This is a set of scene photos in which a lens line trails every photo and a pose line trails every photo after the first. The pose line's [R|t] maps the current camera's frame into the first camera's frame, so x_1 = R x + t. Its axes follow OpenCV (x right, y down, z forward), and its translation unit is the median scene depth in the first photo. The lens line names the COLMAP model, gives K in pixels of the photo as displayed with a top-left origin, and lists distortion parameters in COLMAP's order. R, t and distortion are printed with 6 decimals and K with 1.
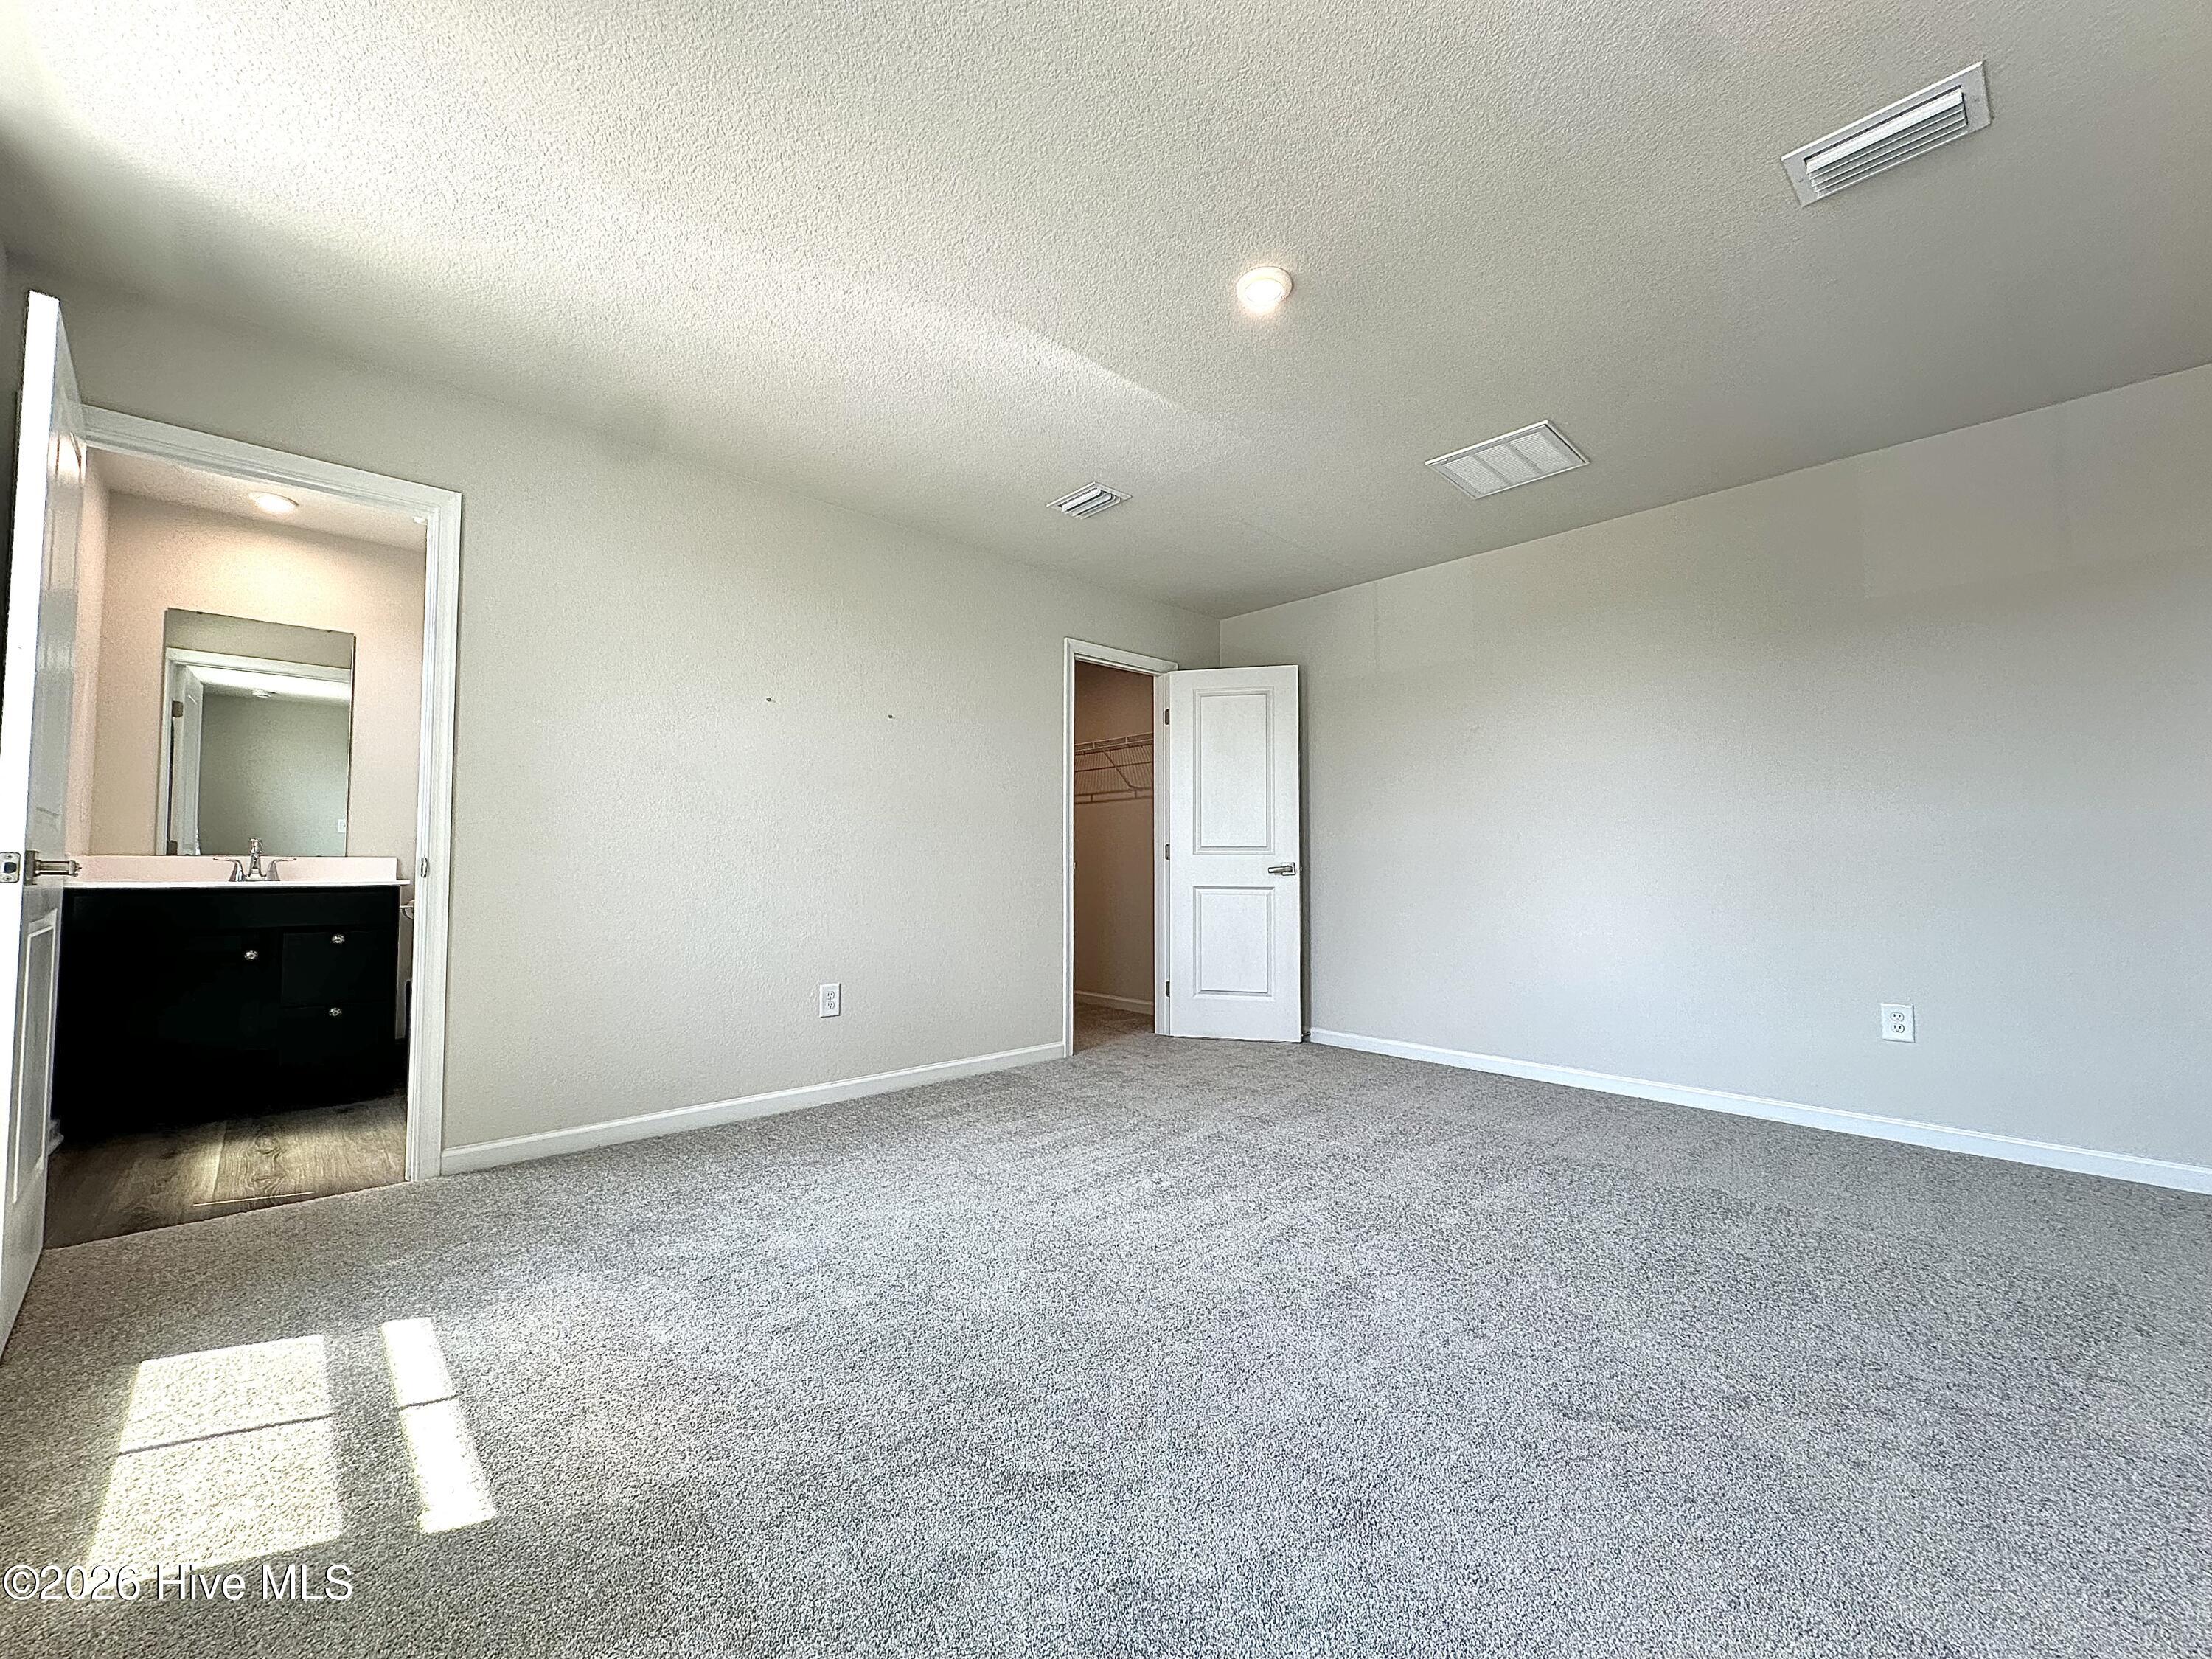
lens RADIAL K [[879.2, 0, 1123.1], [0, 879.2, 815.0], [0, 0, 1]] dist [-0.003675, -0.000034]
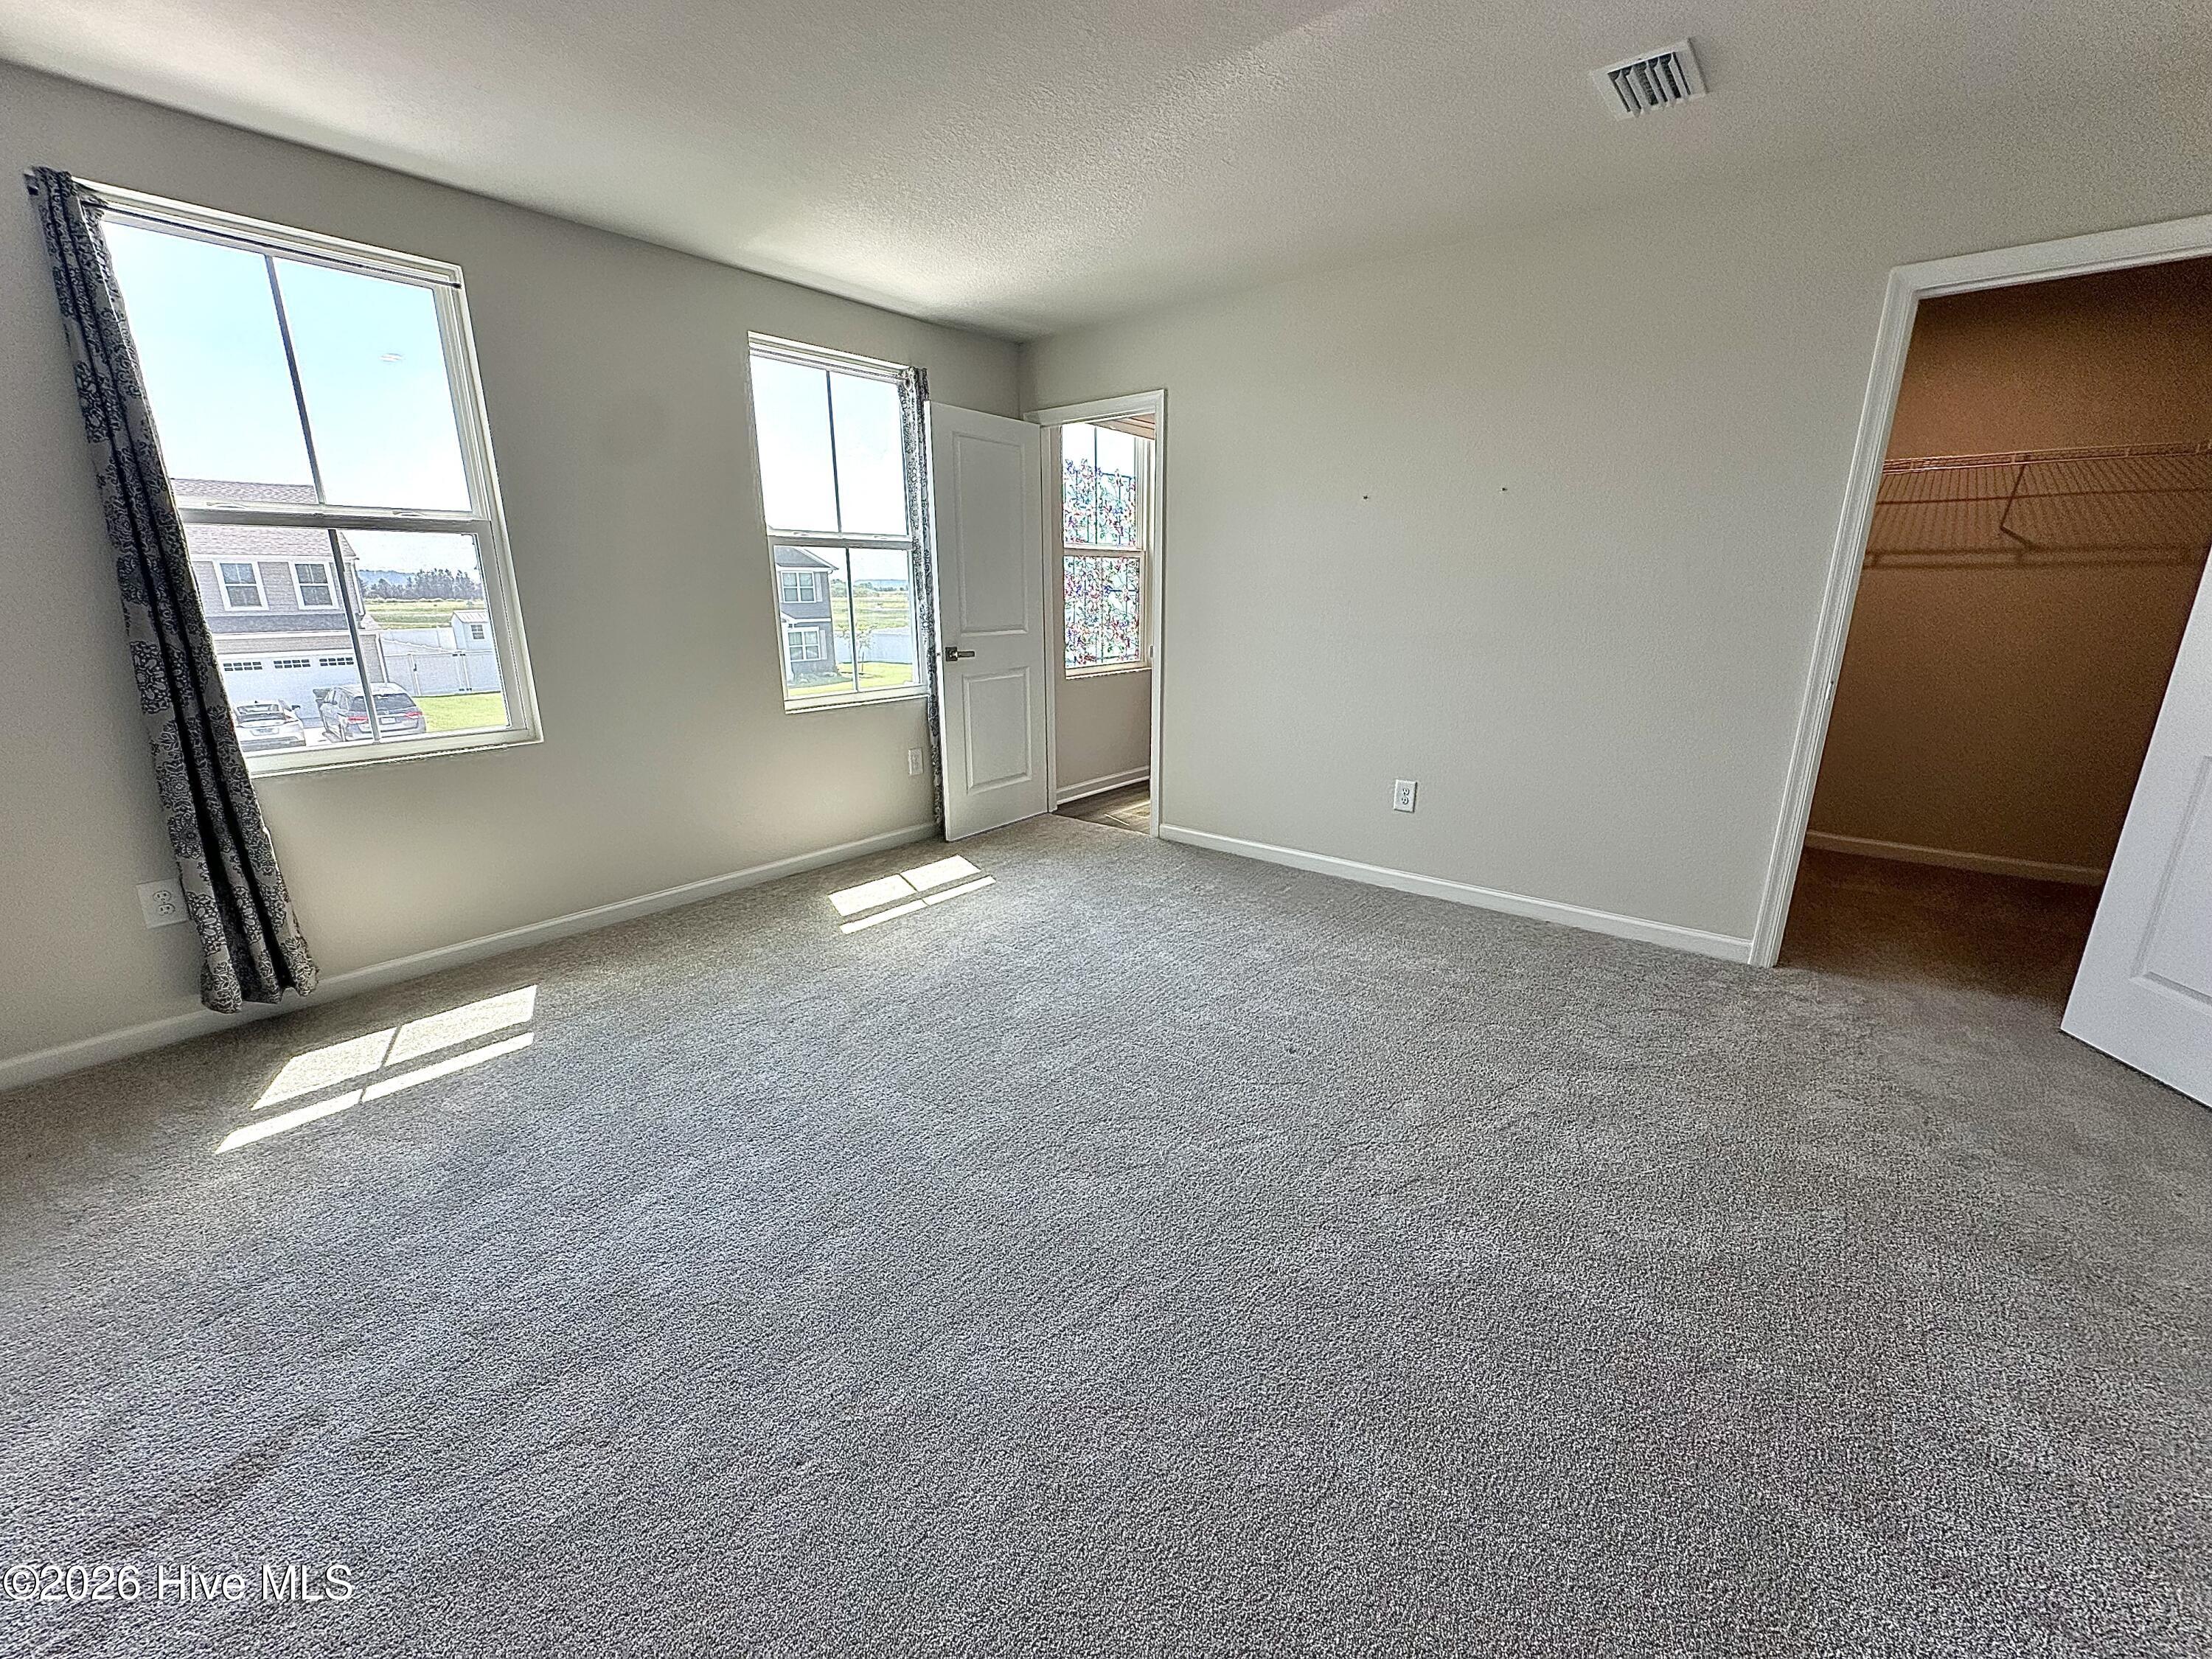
lens RADIAL K [[879.2, 0, 1107.9], [0, 879.2, 822.2], [0, 0, 1]] dist [-0.003675, -0.000034]
pose [[0.121542, 0.250879, -0.960358, 0.530772], [0.055207, 0.964324, 0.258903, -0.039085], [0.991050, -0.084486, 0.103356, 0.463958]]
